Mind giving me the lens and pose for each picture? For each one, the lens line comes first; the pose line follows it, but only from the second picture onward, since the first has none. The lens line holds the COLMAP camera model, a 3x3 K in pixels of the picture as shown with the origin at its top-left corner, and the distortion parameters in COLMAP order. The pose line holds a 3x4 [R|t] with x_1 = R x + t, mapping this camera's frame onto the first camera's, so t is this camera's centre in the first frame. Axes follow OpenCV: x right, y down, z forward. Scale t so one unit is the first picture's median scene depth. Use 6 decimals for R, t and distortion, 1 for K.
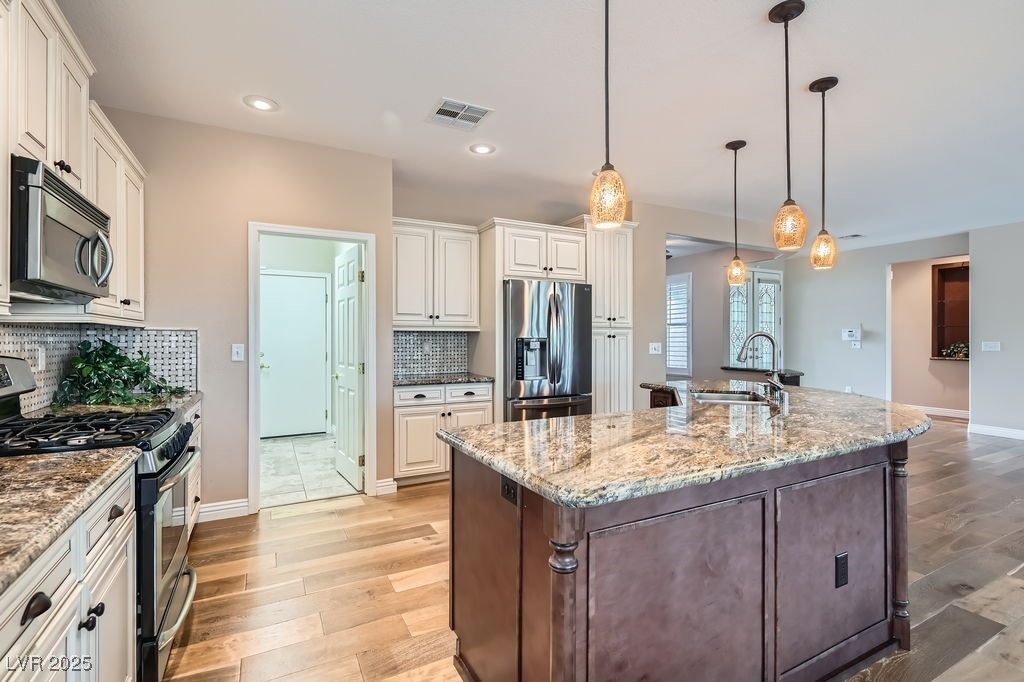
lens RADIAL K [[466.7, 0, 512.0], [0, 466.7, 338.3], [0, 0, 1]] dist [-0.004892, 0.000074]
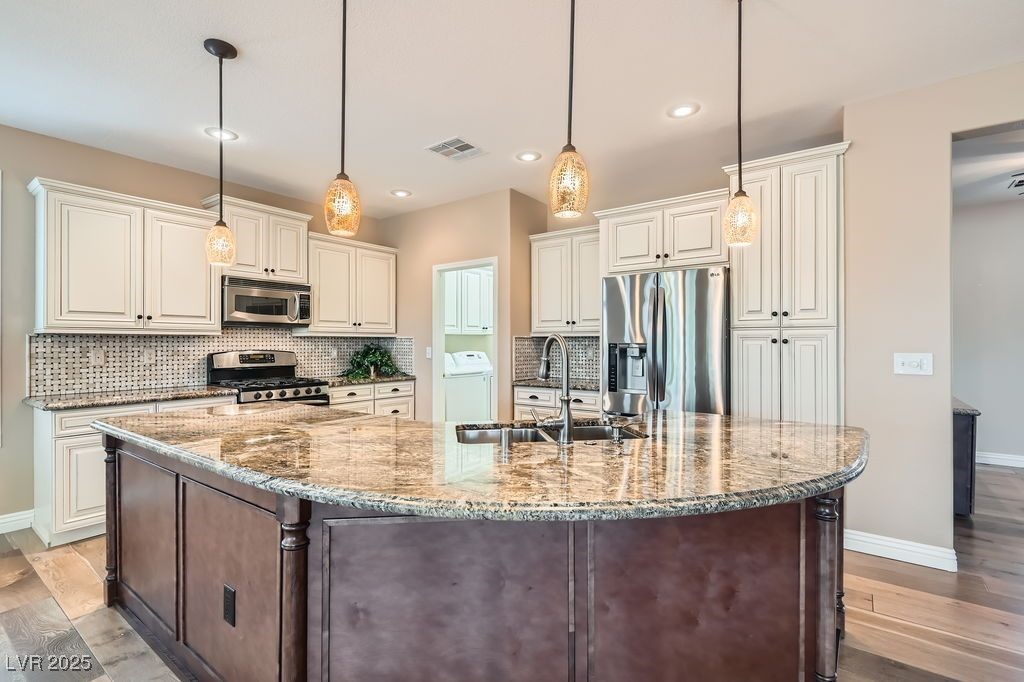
lens RADIAL K [[466.7, 0, 514.8], [0, 466.7, 342.2], [0, 0, 1]] dist [-0.004892, 0.000074]
pose [[0.439514, -0.004008, -0.898227, 0.700120], [-0.003282, 0.999976, -0.006068, 0.003060], [0.898230, 0.005615, 0.439490, 0.445110]]
